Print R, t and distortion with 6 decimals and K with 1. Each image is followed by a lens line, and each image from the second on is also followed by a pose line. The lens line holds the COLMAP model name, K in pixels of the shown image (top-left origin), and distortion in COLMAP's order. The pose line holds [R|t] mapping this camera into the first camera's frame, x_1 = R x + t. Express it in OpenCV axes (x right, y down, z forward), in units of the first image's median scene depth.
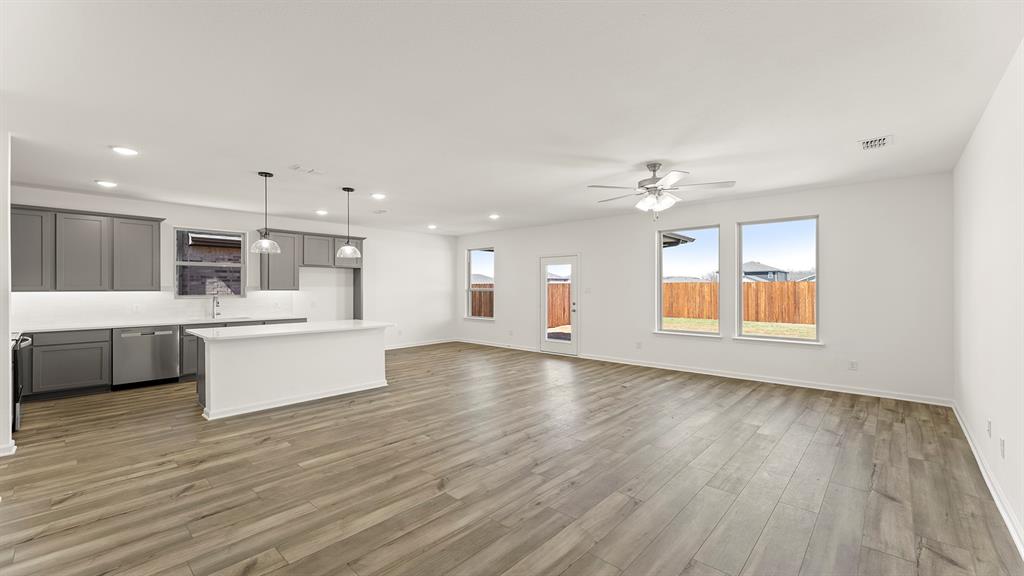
lens RADIAL K [[409.6, 0, 512.0], [0, 409.6, 288.0], [0, 0, 1]] dist [0.000905, 0.000202]
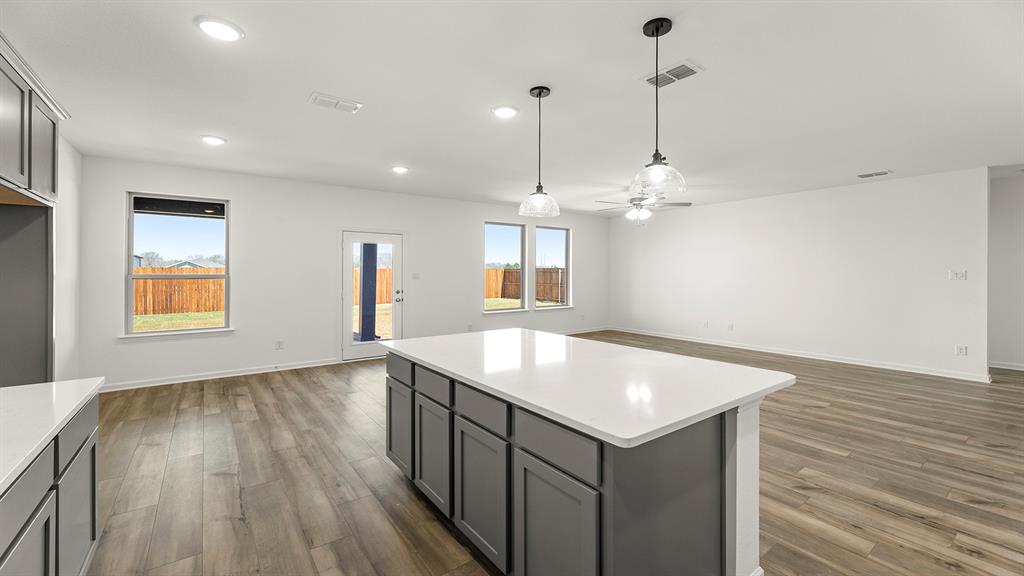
lens RADIAL K [[415.2, 0, 513.0], [0, 415.2, 275.5], [0, 0, 1]] dist [0.035916, -0.009836]
pose [[0.179398, -0.001428, 0.983776, -1.417880], [-0.001447, 0.999997, 0.001715, 0.007156], [-0.983776, -0.001732, 0.179395, 1.377467]]
